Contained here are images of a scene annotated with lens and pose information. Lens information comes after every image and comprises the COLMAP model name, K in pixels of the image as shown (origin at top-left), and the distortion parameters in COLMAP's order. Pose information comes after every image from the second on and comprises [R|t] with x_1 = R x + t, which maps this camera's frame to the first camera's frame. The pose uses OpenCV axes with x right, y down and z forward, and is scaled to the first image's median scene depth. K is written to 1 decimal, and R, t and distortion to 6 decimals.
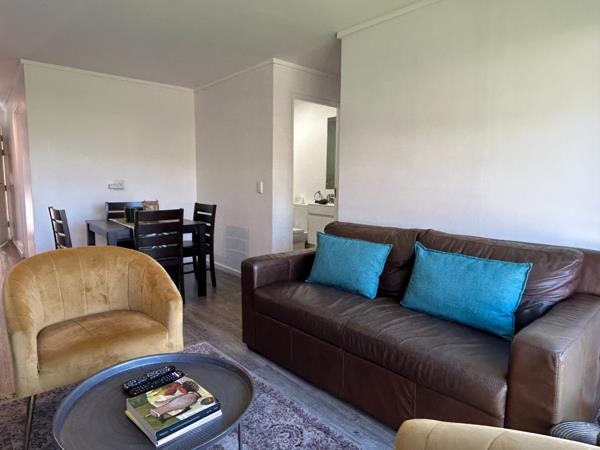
lens RADIAL K [[386.4, 0, 304.5], [0, 386.4, 223.3], [0, 0, 1]] dist [-0.003874, -0.006709]
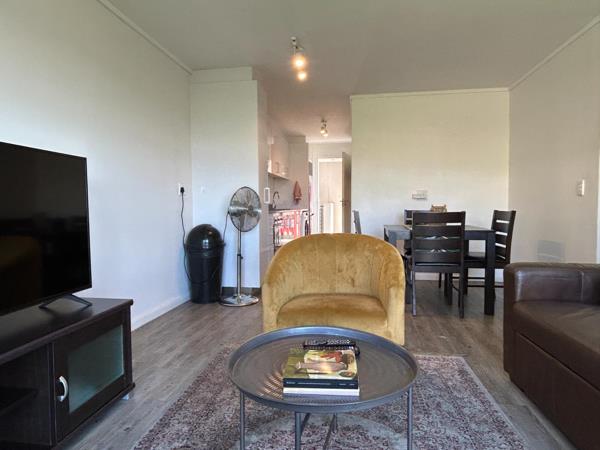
lens RADIAL K [[386.4, 0, 295.1], [0, 386.4, 226.1], [0, 0, 1]] dist [-0.003874, -0.006709]
pose [[0.626524, 0.017886, -0.779197, 0.198067], [-0.074734, 0.996509, -0.037216, 0.082856], [0.775811, 0.081549, 0.625674, 0.163762]]
